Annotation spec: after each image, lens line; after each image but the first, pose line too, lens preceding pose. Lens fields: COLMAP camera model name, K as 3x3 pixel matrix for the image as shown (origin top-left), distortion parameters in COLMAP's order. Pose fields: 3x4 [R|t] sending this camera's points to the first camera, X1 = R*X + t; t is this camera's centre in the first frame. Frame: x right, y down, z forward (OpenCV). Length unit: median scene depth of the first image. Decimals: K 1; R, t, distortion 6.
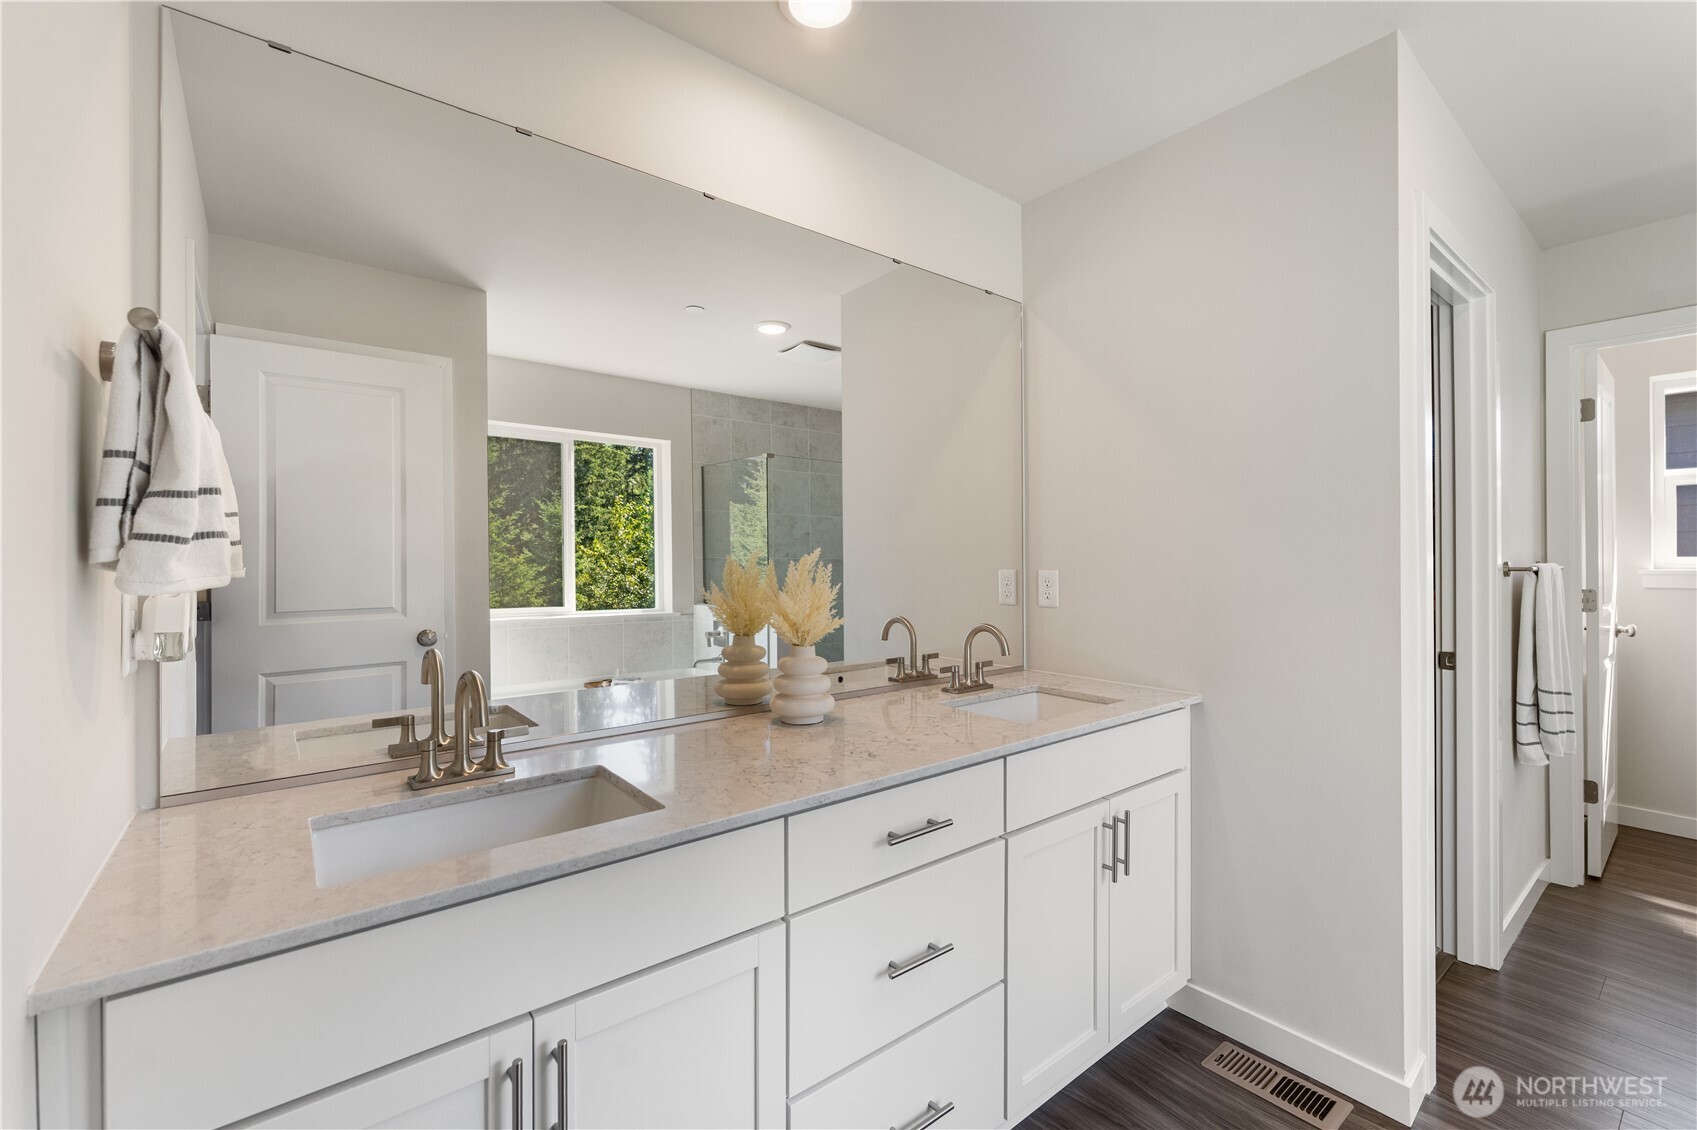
lens RADIAL K [[714.8, 0, 826.8], [0, 714.8, 555.7], [0, 0, 1]] dist [0.001341, -0.000023]
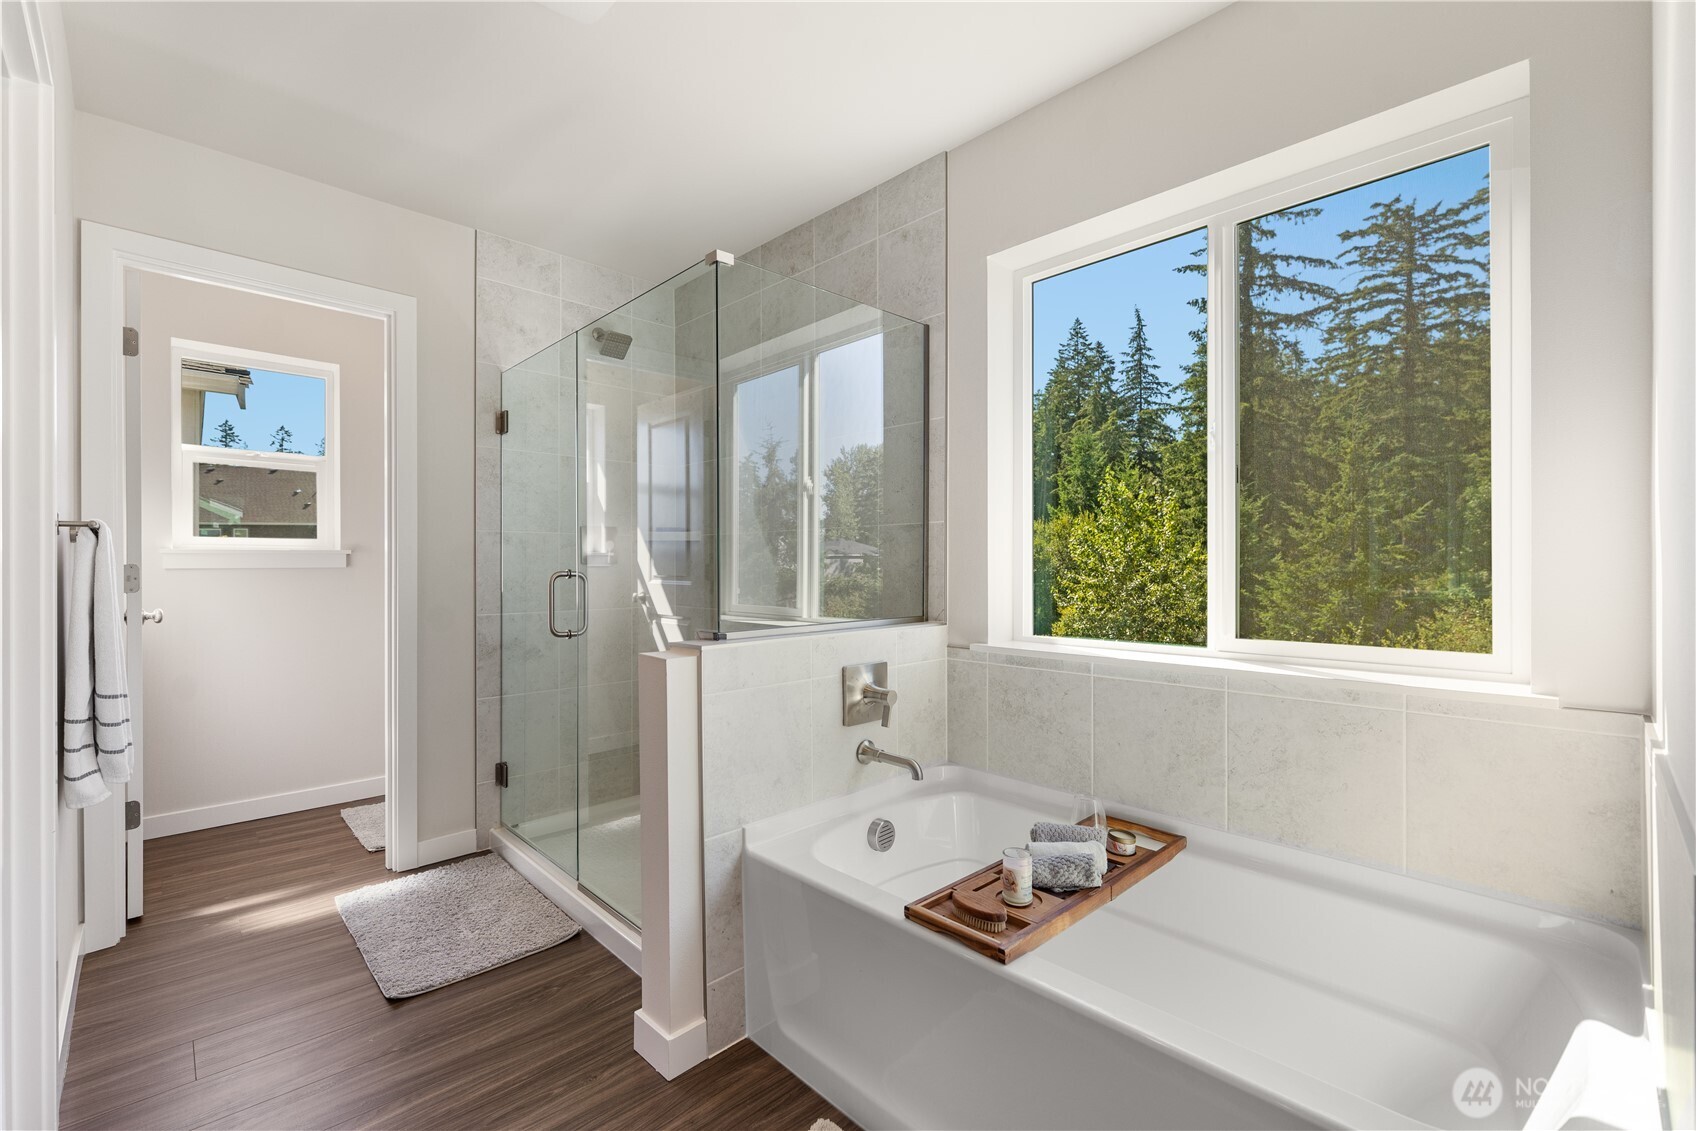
lens RADIAL K [[719.5, 0, 848.0], [0, 719.5, 565.5], [0, 0, 1]] dist [0.000835, -0.000541]
pose [[-0.108936, 0.003652, 0.994042, 0.221182], [-0.001581, 0.999991, -0.003847, 0.065217], [-0.994048, -0.001991, -0.108929, 0.369975]]
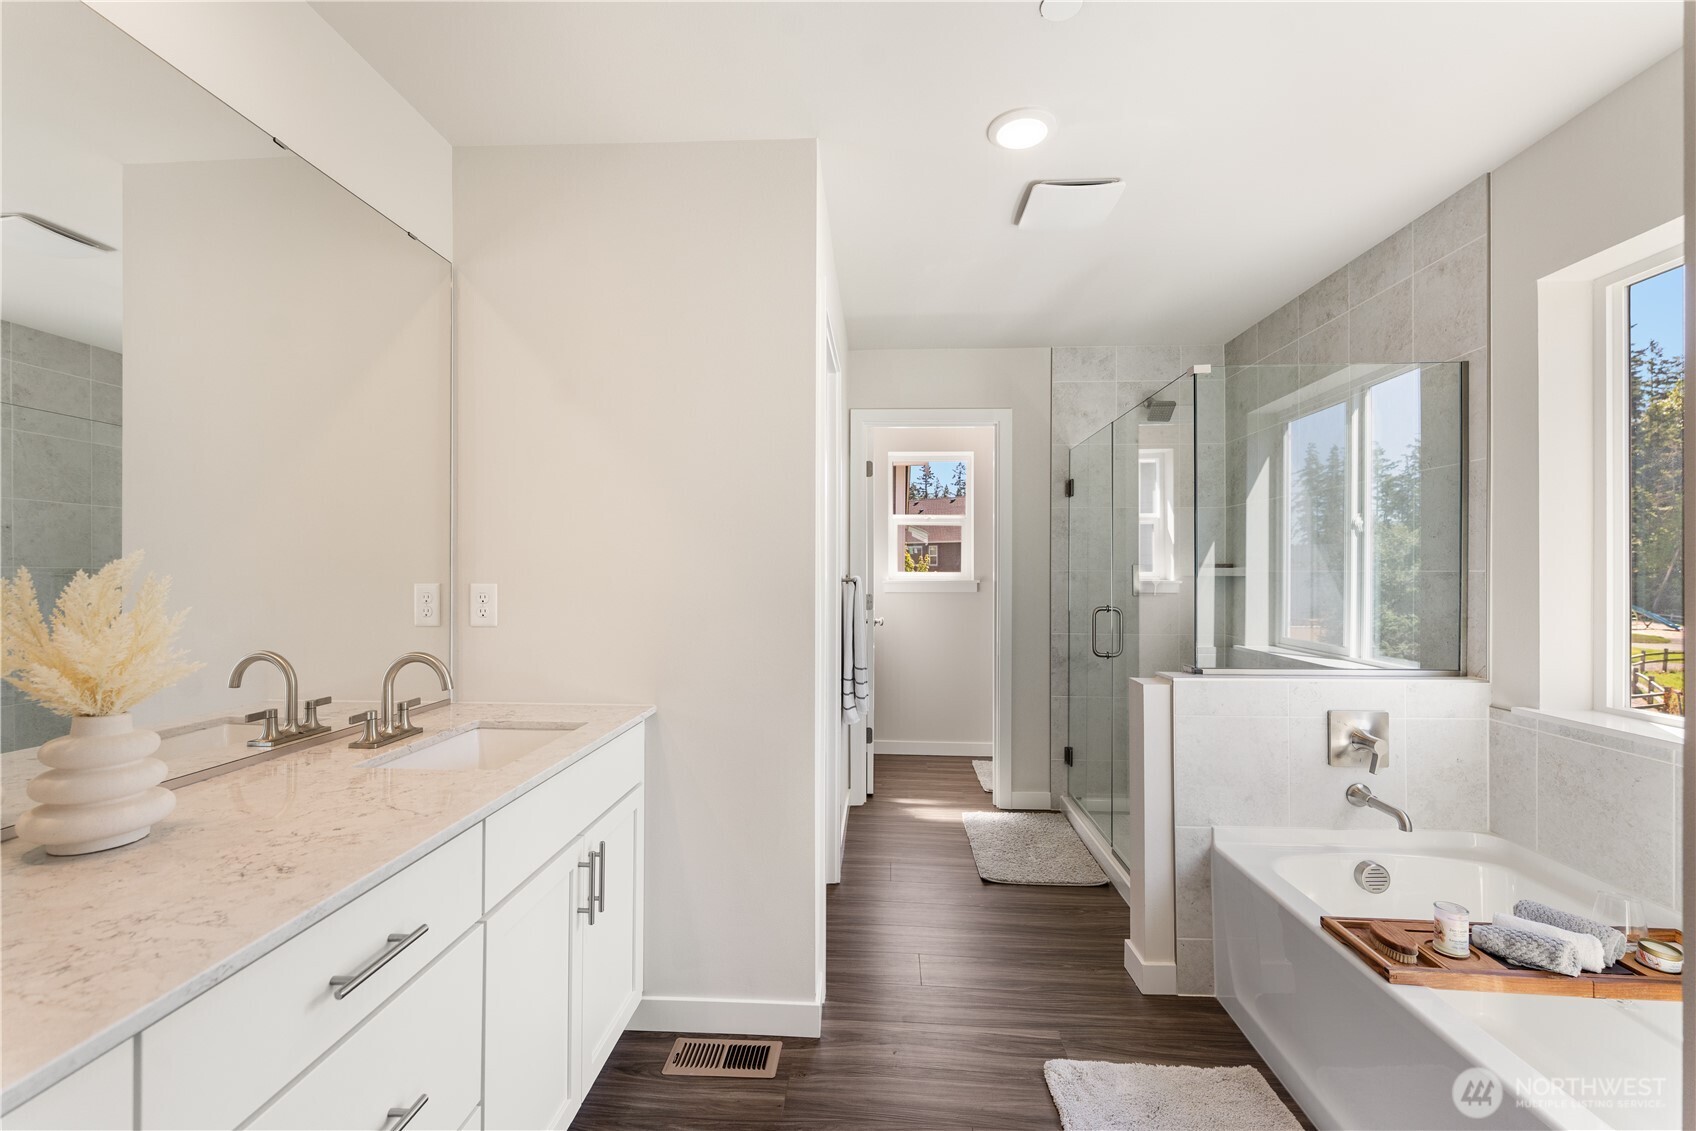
lens RADIAL K [[719.5, 0, 848.0], [0, 719.5, 565.5], [0, 0, 1]] dist [0.000835, -0.000541]
pose [[0.653514, 0.011137, 0.756832, -0.067490], [-0.009119, 0.999935, -0.006840, 0.000869], [-0.756859, -0.002431, 0.653573, 0.120646]]
